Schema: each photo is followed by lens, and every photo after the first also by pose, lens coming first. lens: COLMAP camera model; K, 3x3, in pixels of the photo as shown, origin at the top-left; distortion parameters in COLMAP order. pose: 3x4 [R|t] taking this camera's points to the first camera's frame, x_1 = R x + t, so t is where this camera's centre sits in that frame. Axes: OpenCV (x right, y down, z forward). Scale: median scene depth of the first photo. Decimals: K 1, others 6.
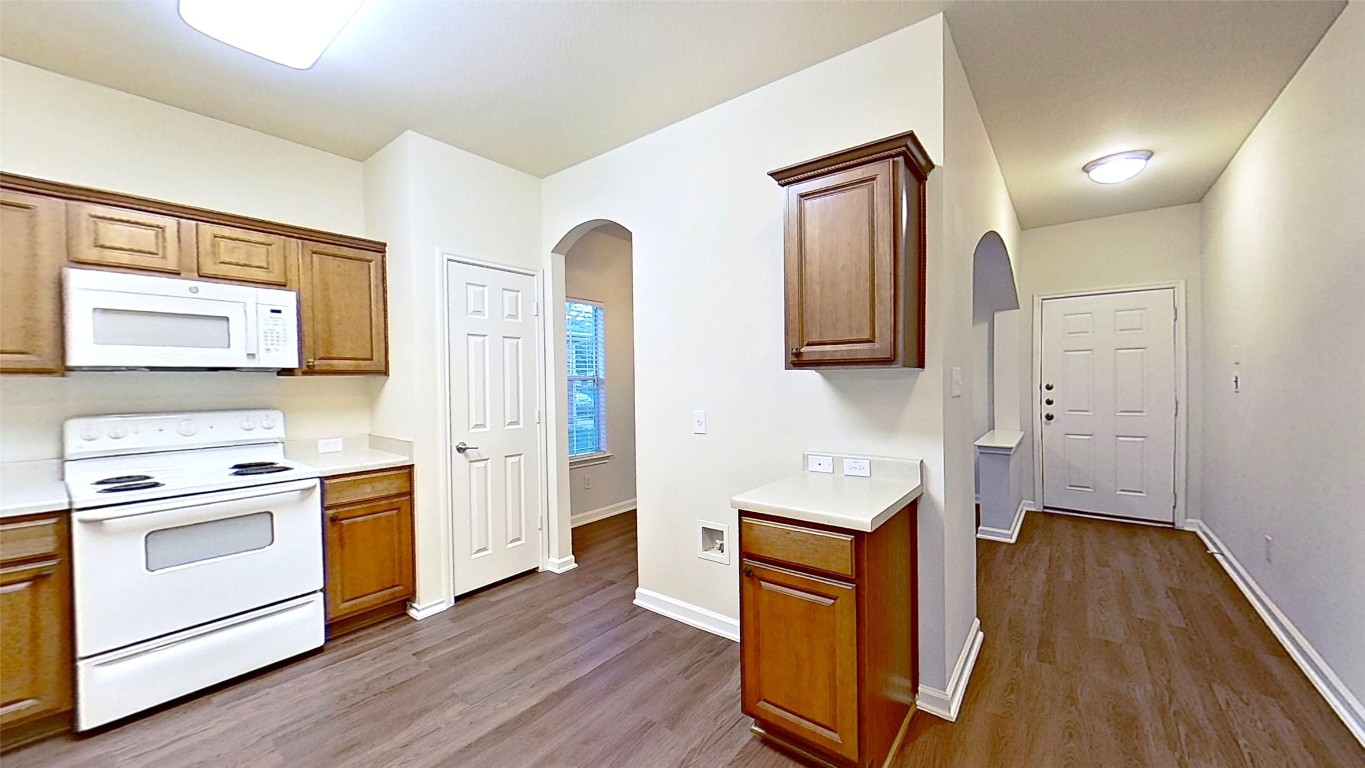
lens RADIAL K [[505.2, 0, 682.5], [0, 505.2, 384.0], [0, 0, 1]] dist [-0.001204, -0.000065]
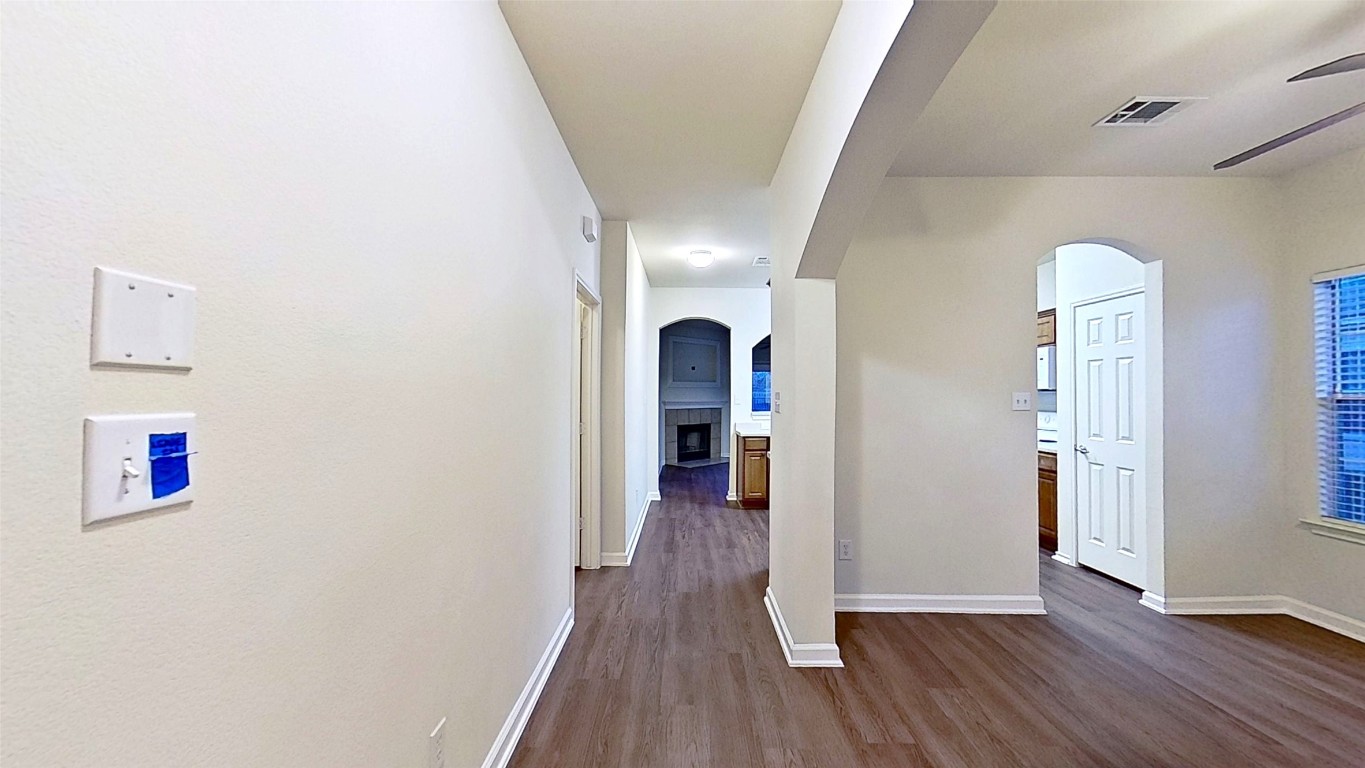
lens RADIAL K [[490.8, 0, 676.0], [0, 490.8, 384.0], [0, 0, 1]] dist [-0.000667, -0.000083]
pose [[-0.804057, -0.002058, -0.594548, 1.131810], [0.003282, 0.999963, -0.007900, -0.034555], [0.594543, -0.008303, -0.804021, 1.385144]]
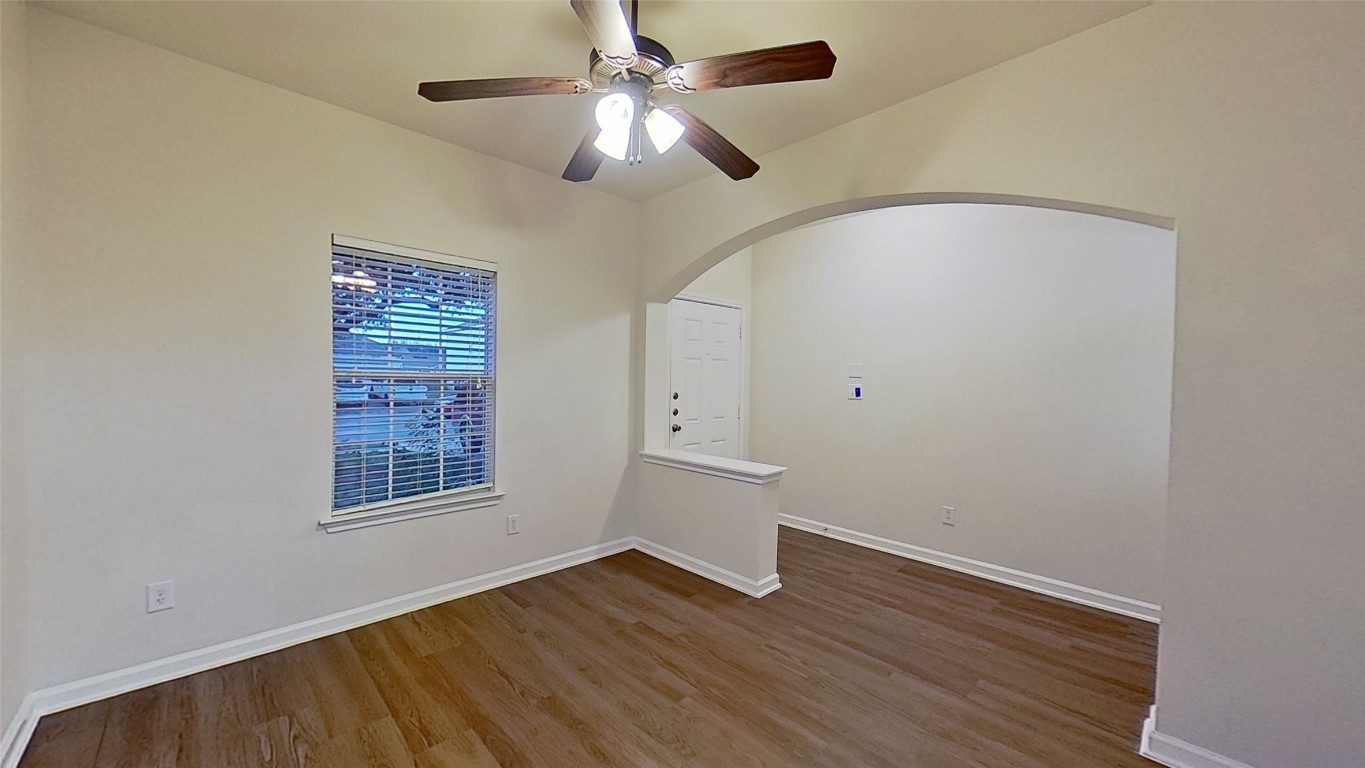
lens RADIAL K [[490.8, 0, 676.0], [0, 490.8, 384.0], [0, 0, 1]] dist [-0.000667, -0.000083]
pose [[0.154525, 0.003008, 0.987984, -0.223952], [-0.000989, 0.999995, -0.002890, -0.019458], [-0.987988, -0.000531, 0.154527, 1.358585]]
